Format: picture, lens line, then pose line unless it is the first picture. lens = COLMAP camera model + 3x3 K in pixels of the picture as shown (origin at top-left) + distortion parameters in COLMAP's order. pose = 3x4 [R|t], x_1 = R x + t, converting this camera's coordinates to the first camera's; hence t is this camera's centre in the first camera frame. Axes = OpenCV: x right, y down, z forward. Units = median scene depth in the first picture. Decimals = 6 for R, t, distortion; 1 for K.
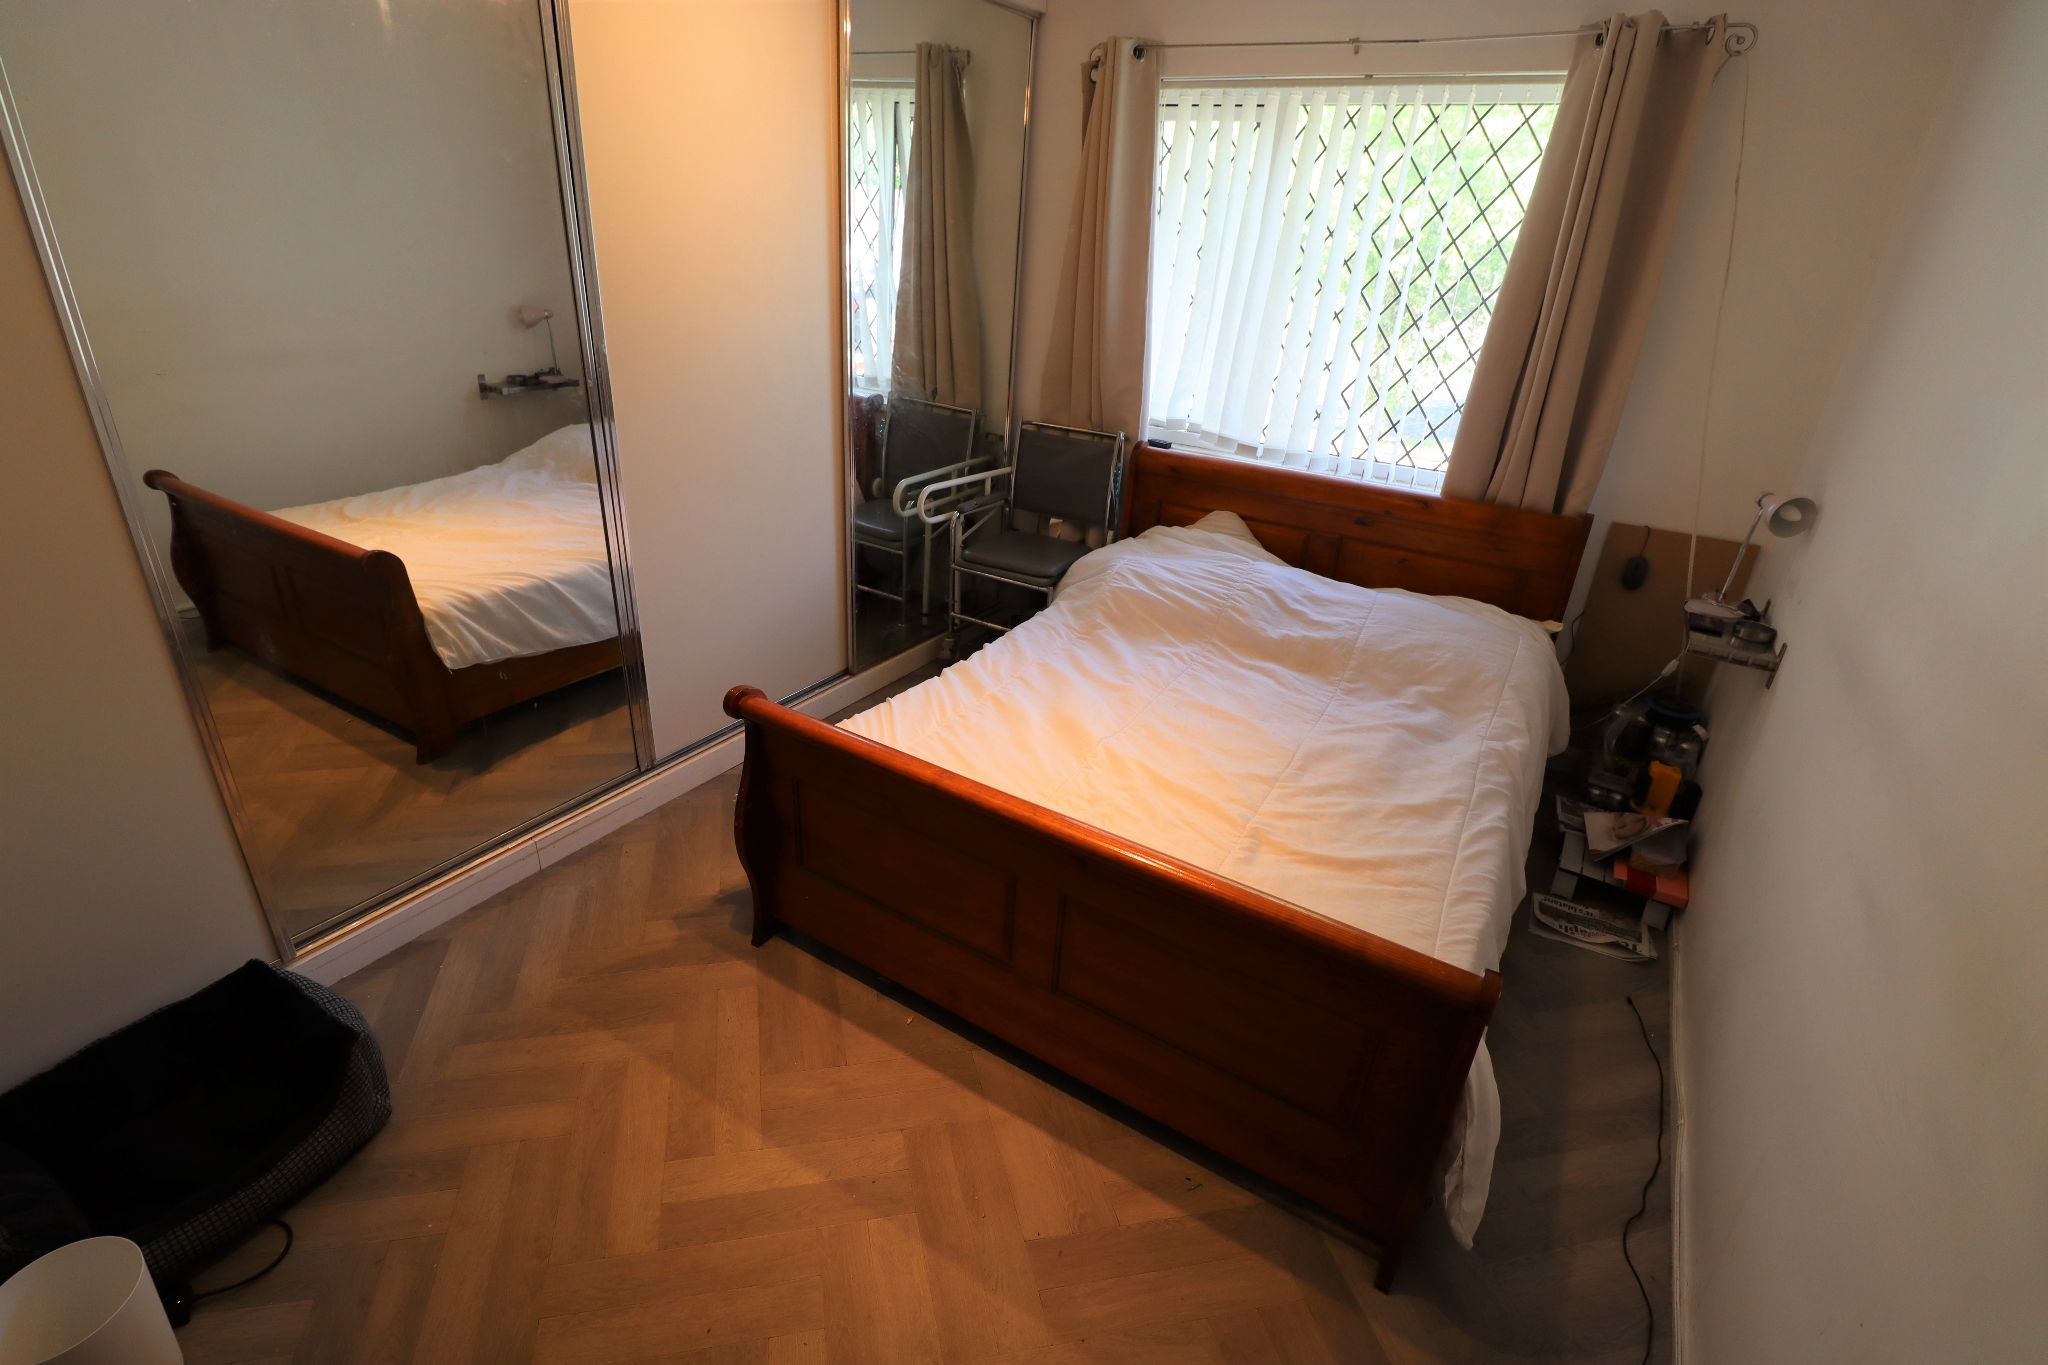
lens RADIAL K [[960.3, 0, 1019.7], [0, 960.3, 677.1], [0, 0, 1]] dist [-0.000236, -0.000121]
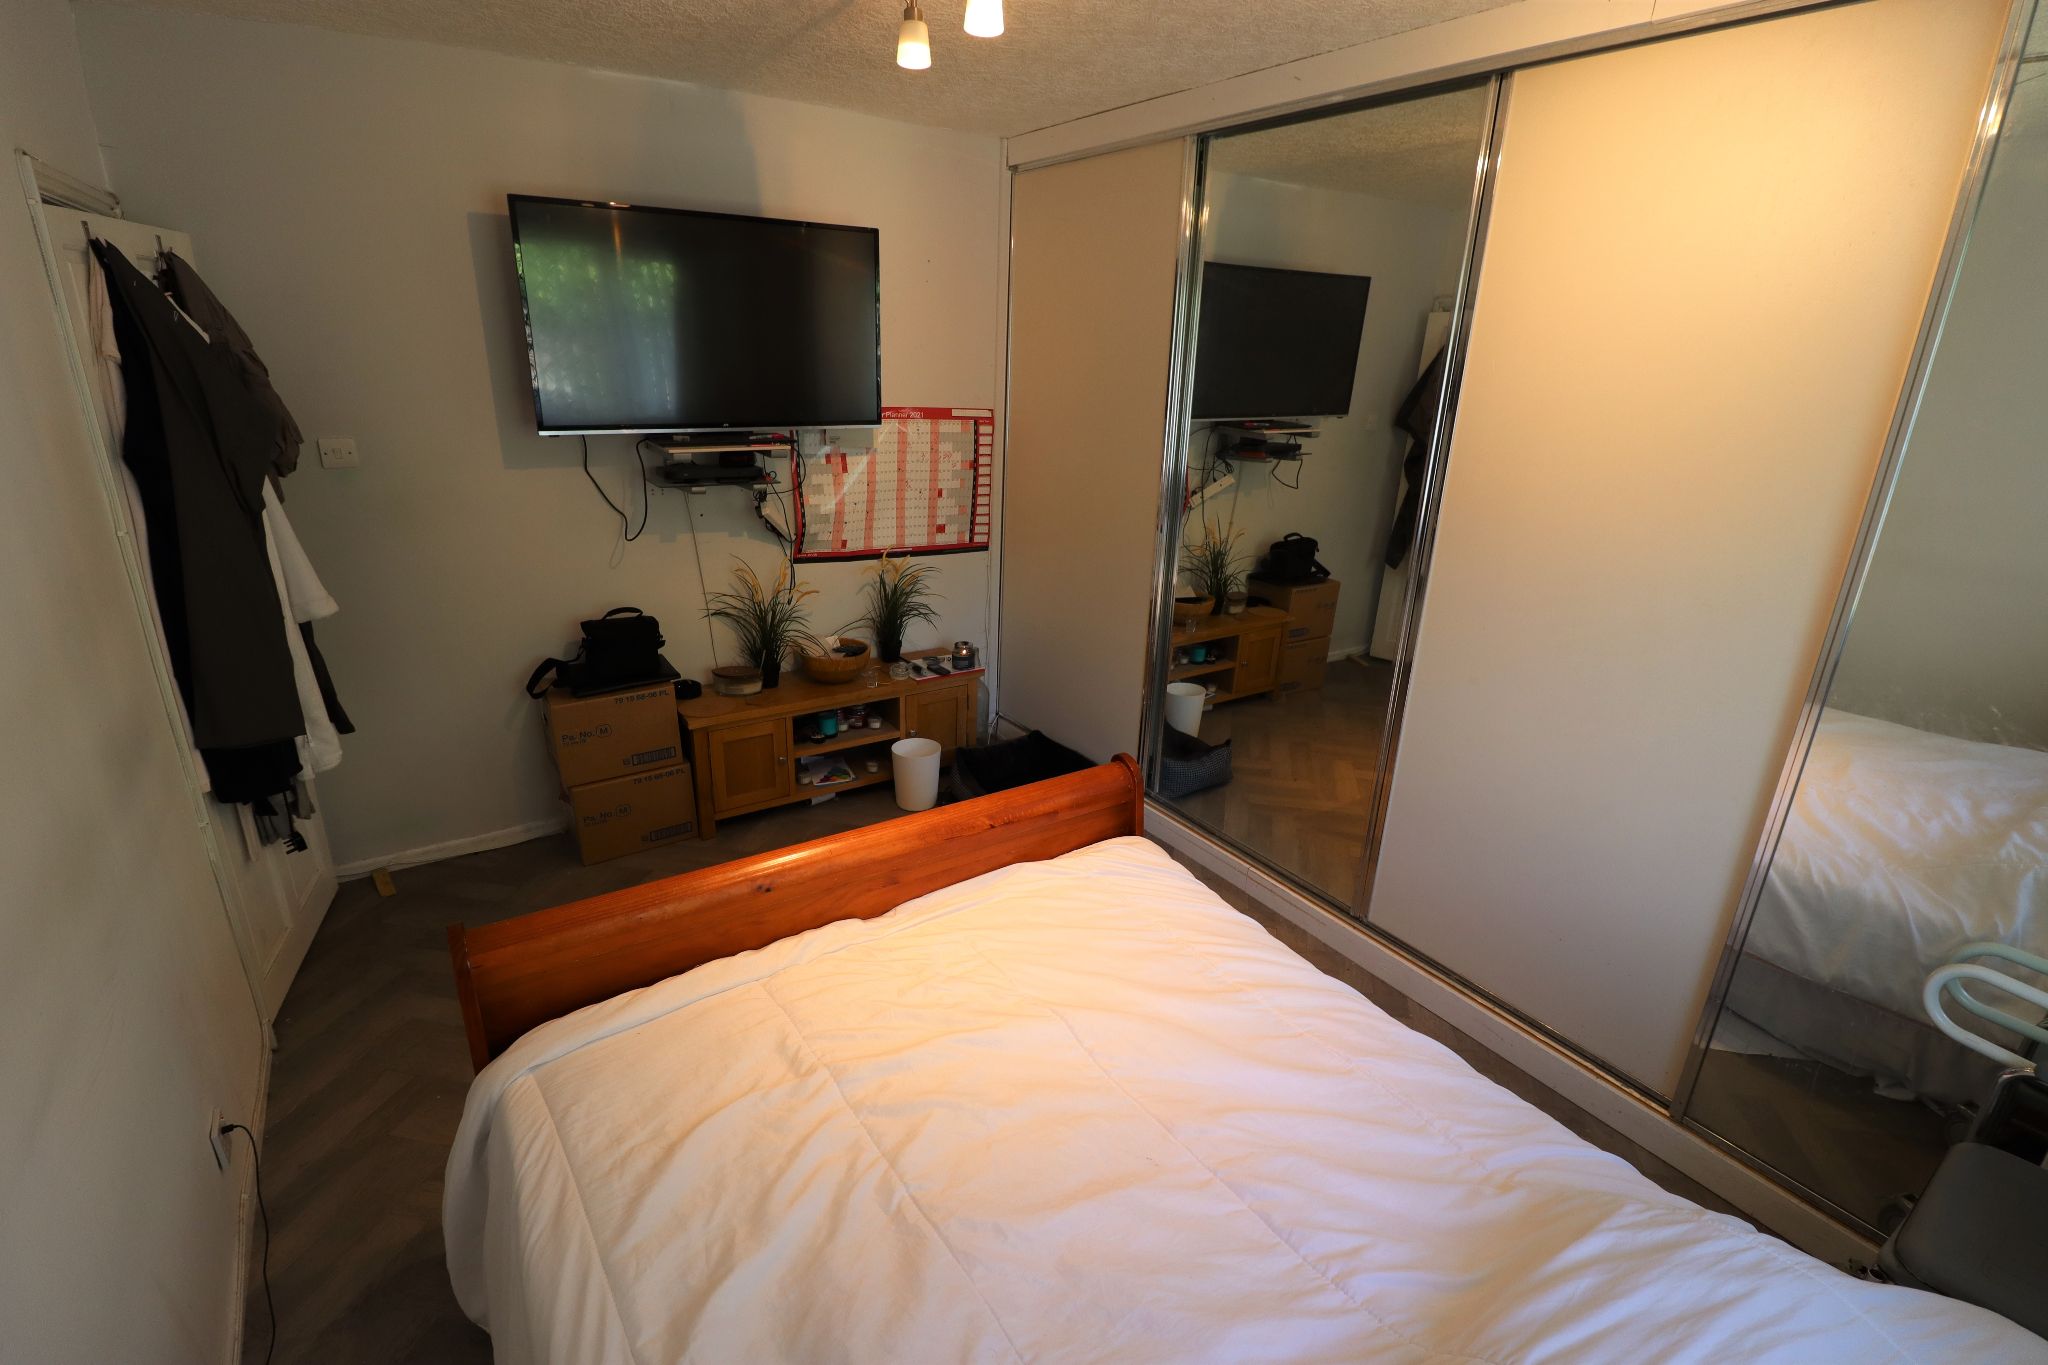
lens RADIAL K [[960.3, 0, 1021.7], [0, 960.3, 677.1], [0, 0, 1]] dist [-0.000236, -0.000121]
pose [[-0.422703, 0.237500, -0.874595, 0.698246], [-0.427867, 0.798427, 0.423610, -0.459851], [0.798907, 0.553271, -0.235879, 0.997913]]
